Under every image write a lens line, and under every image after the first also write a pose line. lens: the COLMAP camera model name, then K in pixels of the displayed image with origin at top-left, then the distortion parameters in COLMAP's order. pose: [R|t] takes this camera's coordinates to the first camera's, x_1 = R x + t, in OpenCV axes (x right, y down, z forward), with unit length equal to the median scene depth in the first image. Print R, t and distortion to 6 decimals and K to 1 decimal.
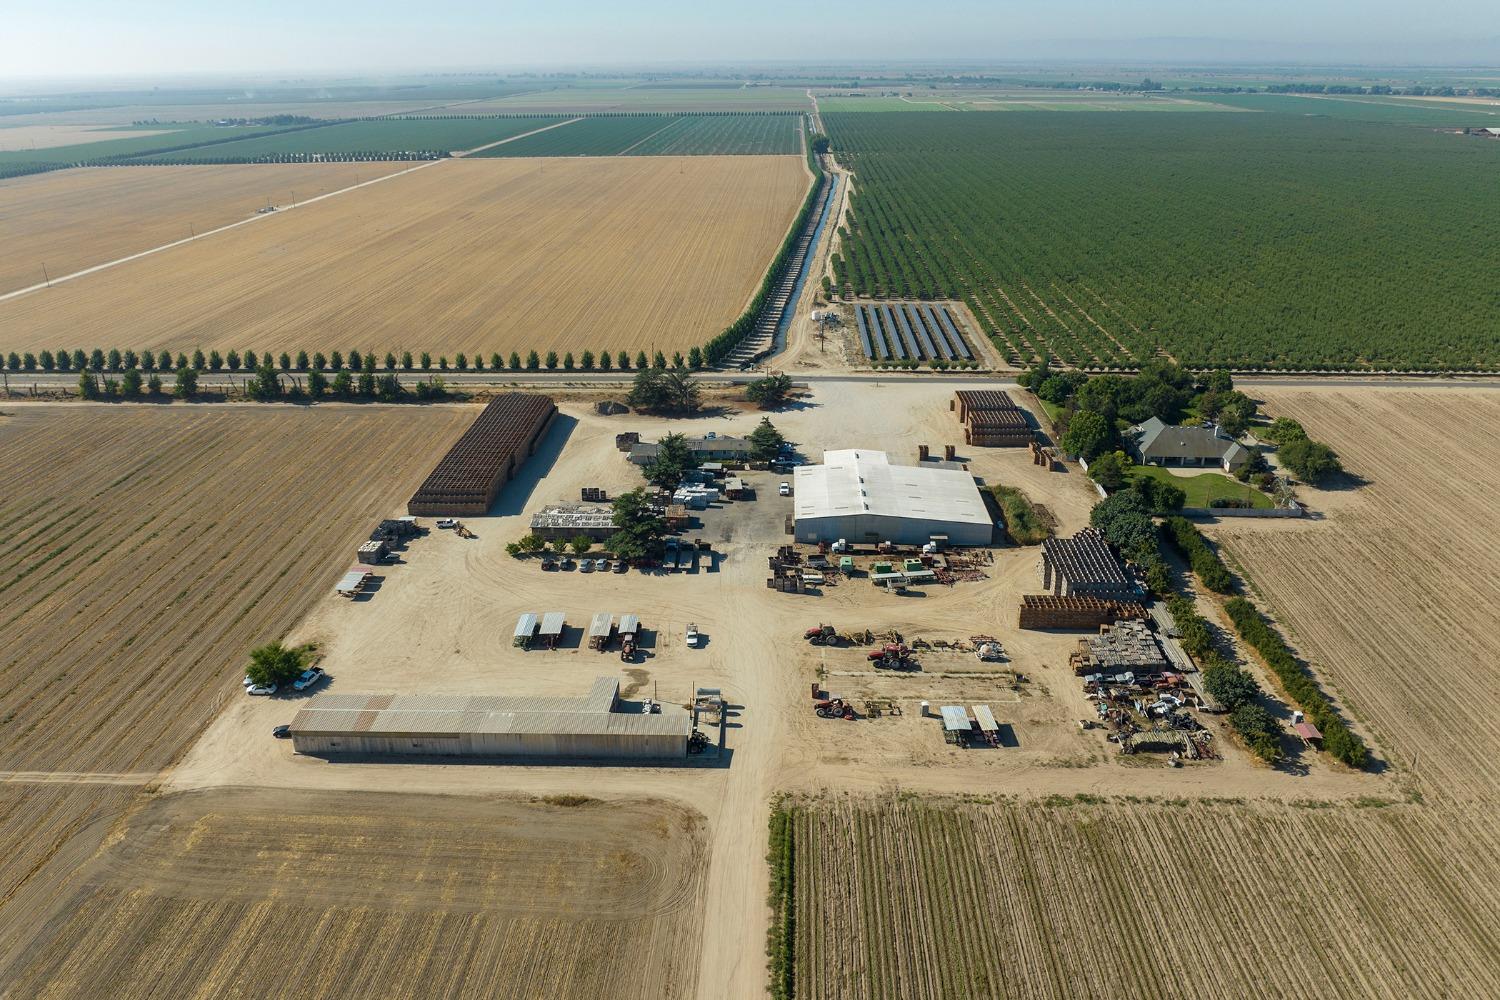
lens RADIAL K [[1057.6, 0, 745.5], [0, 1057.6, 501.2], [0, 0, 1]] dist [-0.030751, -0.001762]
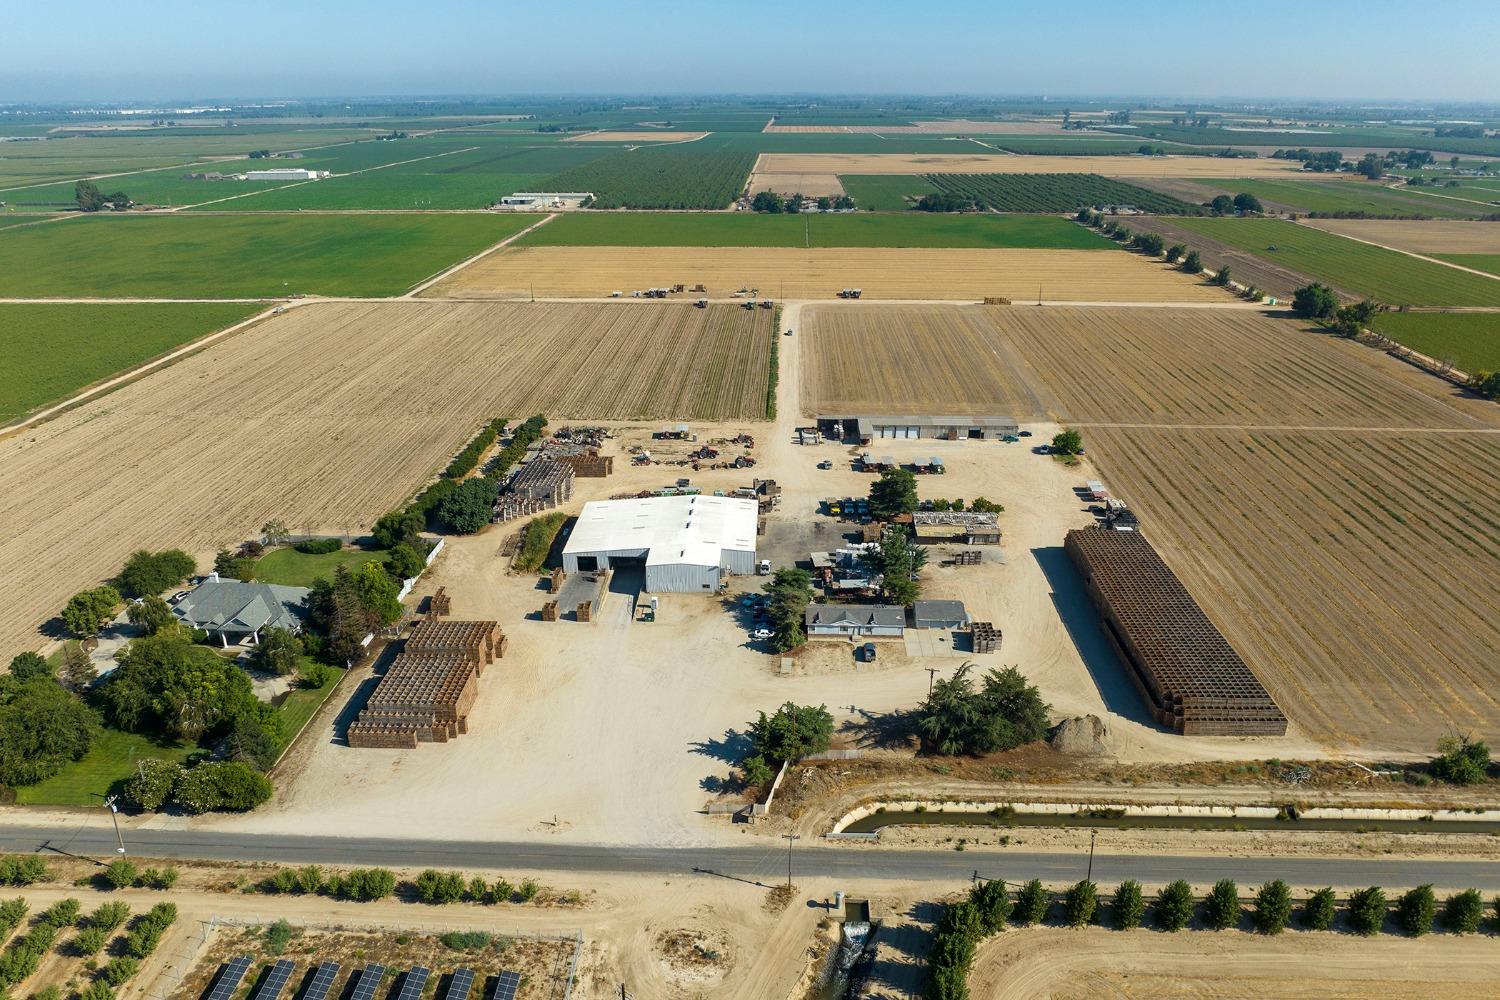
lens RADIAL K [[1057.6, 0, 745.5], [0, 1057.6, 501.2], [0, 0, 1]] dist [-0.030751, -0.001762]
pose [[-0.999954, 0.009636, -0.000374, 0.061861], [0.006609, 0.713076, 0.701055, -0.793652], [0.007022, 0.701020, -0.713107, 1.841614]]
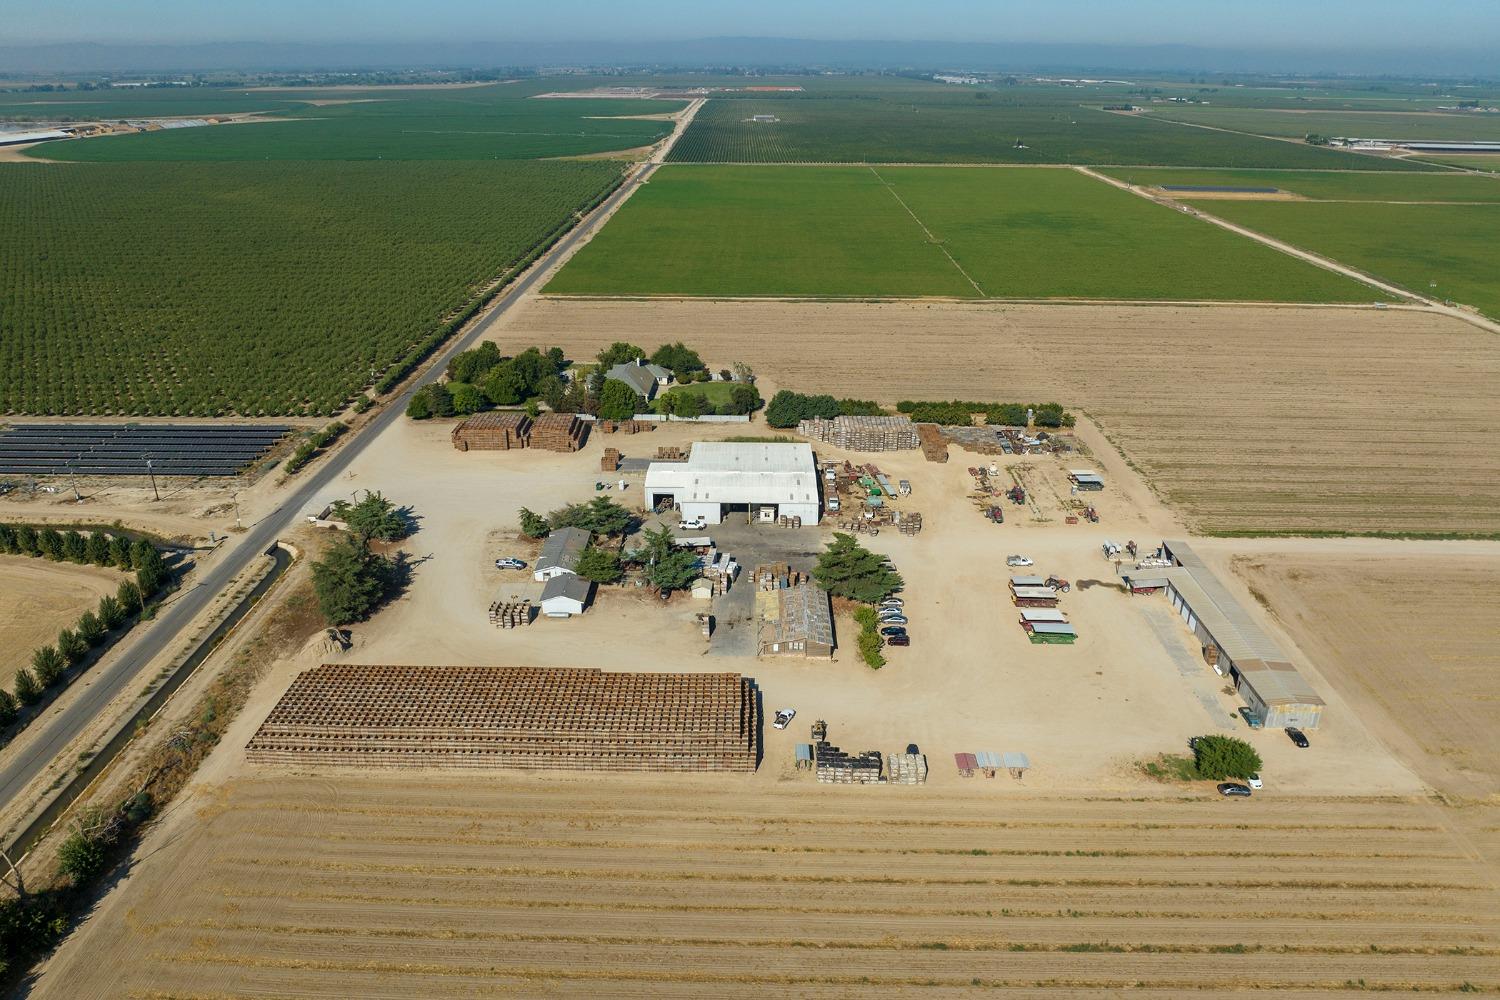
lens RADIAL K [[1057.6, 0, 745.5], [0, 1057.6, 501.2], [0, 0, 1]] dist [-0.030751, -0.001762]
pose [[-0.026427, -0.383986, 0.922961, -0.933199], [0.388026, 0.846950, 0.363473, -0.400180], [-0.921270, 0.367738, 0.126614, 0.948485]]
